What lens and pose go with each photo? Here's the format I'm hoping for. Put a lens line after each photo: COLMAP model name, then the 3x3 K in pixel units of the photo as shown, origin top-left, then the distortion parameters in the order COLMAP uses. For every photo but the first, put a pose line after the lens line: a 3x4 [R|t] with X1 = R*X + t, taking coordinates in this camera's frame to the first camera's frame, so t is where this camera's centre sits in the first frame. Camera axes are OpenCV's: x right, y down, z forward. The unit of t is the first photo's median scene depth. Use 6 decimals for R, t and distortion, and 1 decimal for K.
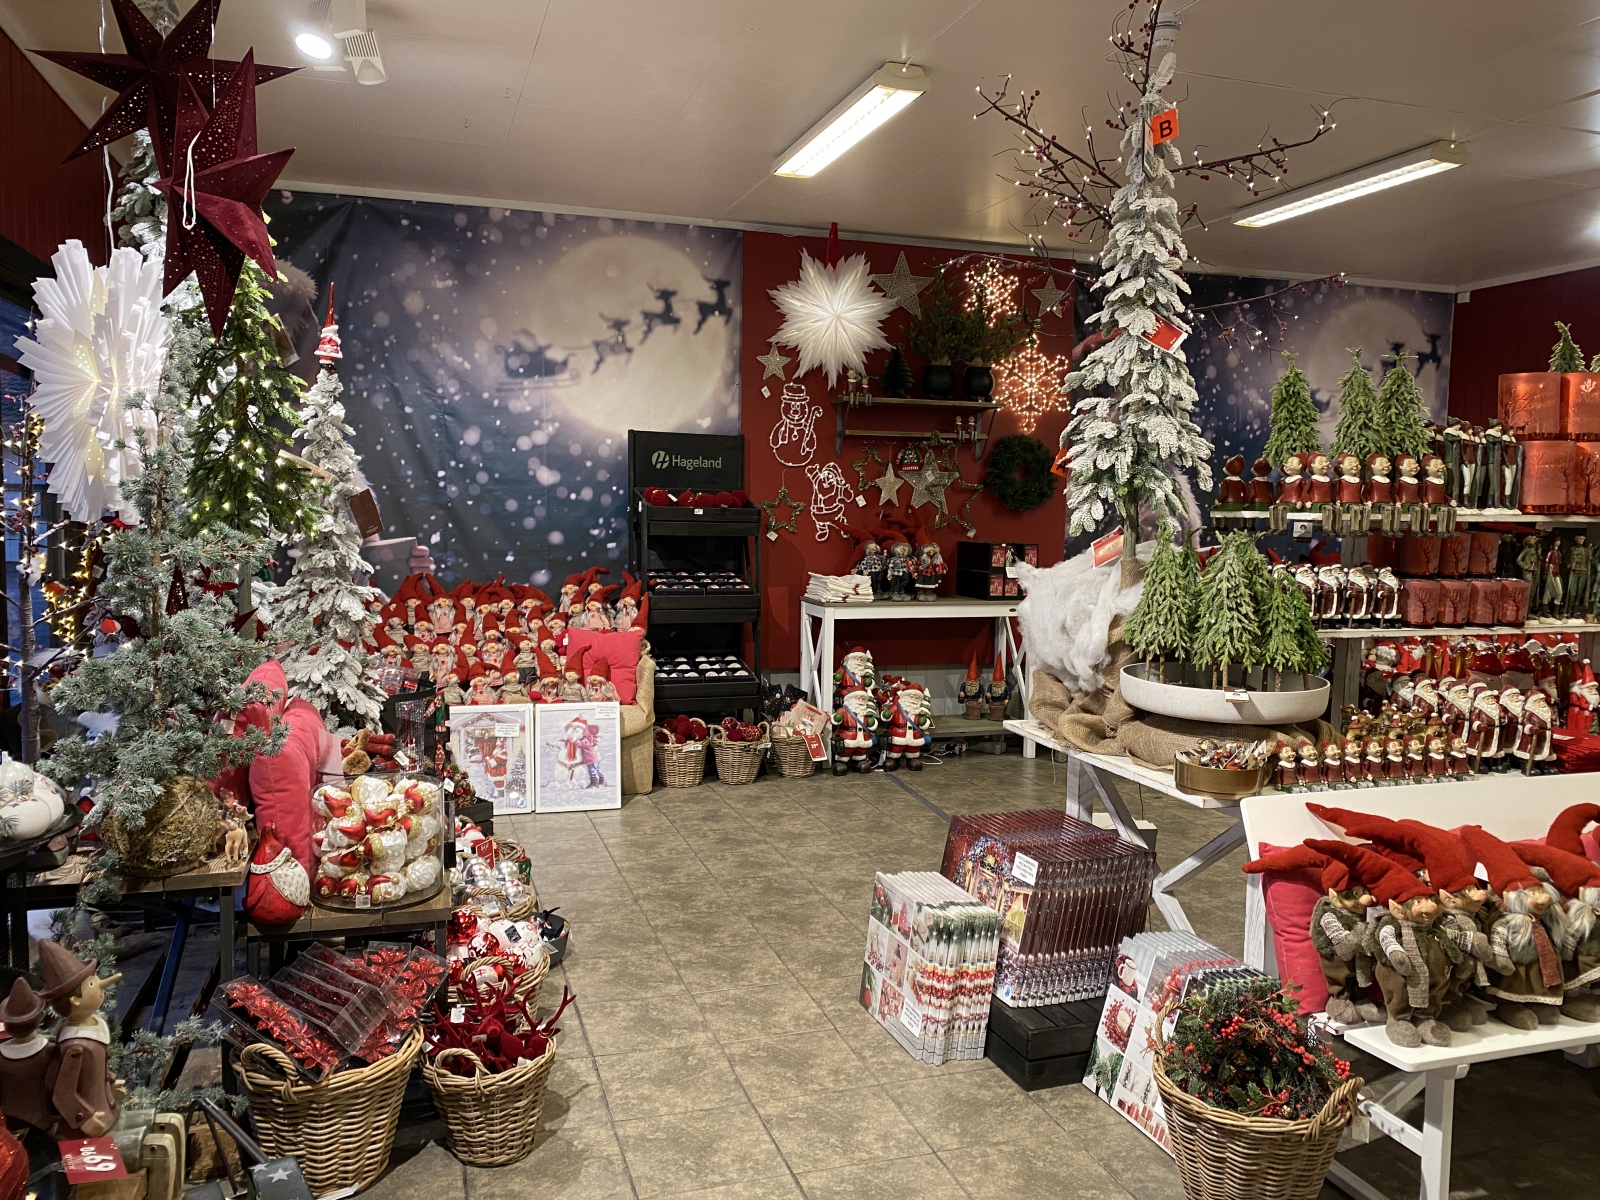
lens RADIAL K [[1215.4, 0, 804.4], [0, 1215.4, 600.3], [0, 0, 1]] dist [0.046394, -0.075833]
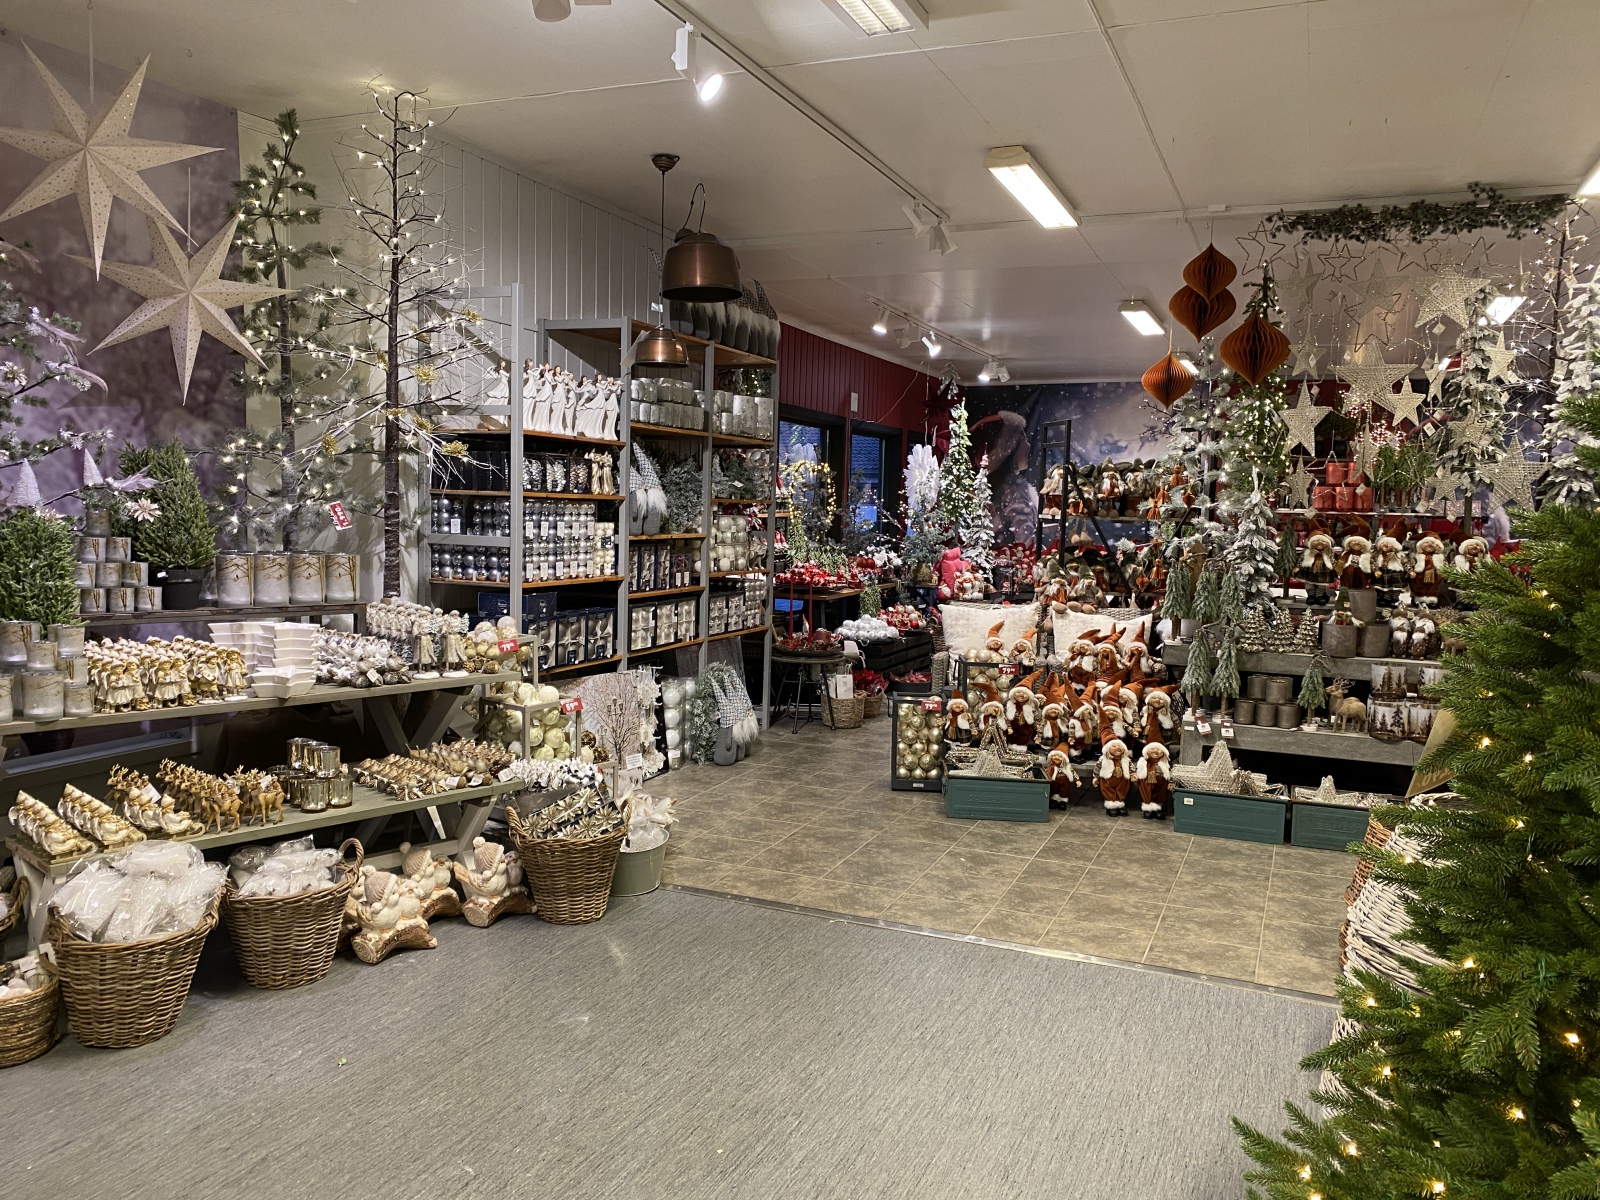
lens RADIAL K [[1215.4, 0, 801.1], [0, 1215.4, 601.2], [0, 0, 1]] dist [0.046394, -0.075833]
pose [[0.750591, 0.054071, -0.658551, 1.505797], [-0.062752, 0.997975, 0.010418, 0.183271], [0.657781, 0.033506, 0.752464, -1.914978]]
